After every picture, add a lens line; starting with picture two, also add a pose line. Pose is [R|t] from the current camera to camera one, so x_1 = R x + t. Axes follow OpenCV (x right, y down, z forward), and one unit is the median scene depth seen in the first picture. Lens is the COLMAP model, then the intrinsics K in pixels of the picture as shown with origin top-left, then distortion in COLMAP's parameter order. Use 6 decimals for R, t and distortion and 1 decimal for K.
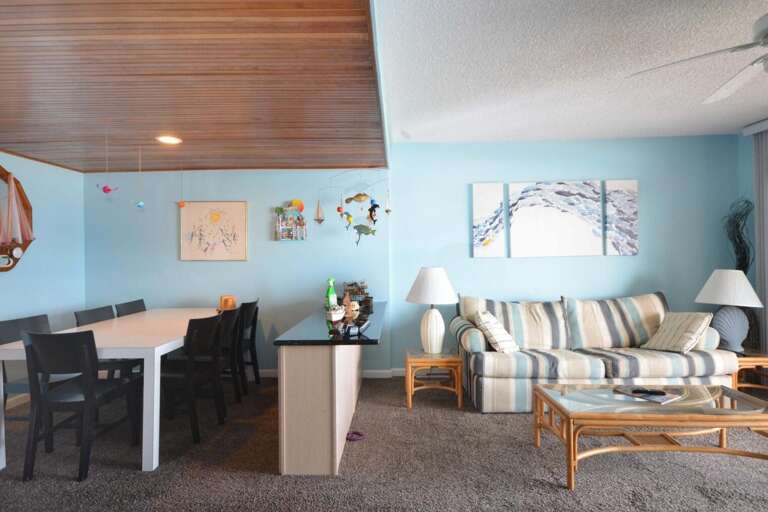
lens RADIAL K [[436.8, 0, 384.3], [0, 436.8, 253.7], [0, 0, 1]] dist [0.004646, 0.001183]
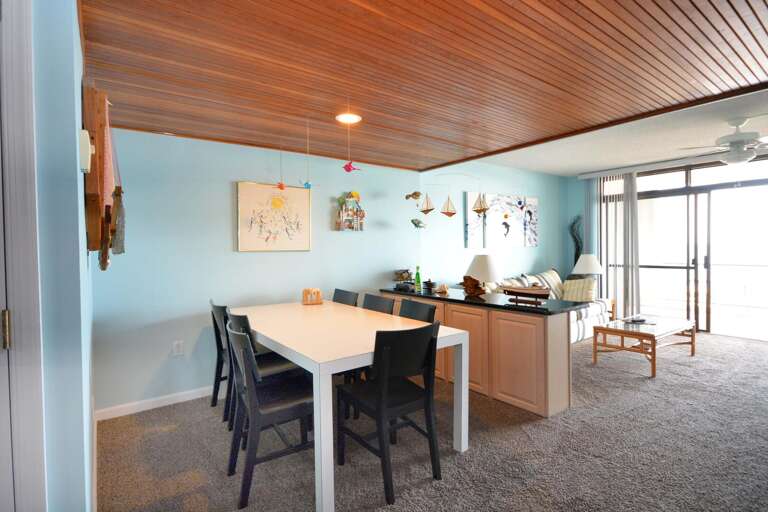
lens RADIAL K [[382.8, 0, 384.2], [0, 382.8, 256.6], [0, 0, 1]] dist [0.001845, -0.000029]
pose [[0.785215, -0.013880, 0.619068, -0.711269], [-0.000544, 0.999733, 0.023105, 0.008776], [-0.619223, -0.018479, 0.784998, 0.247899]]
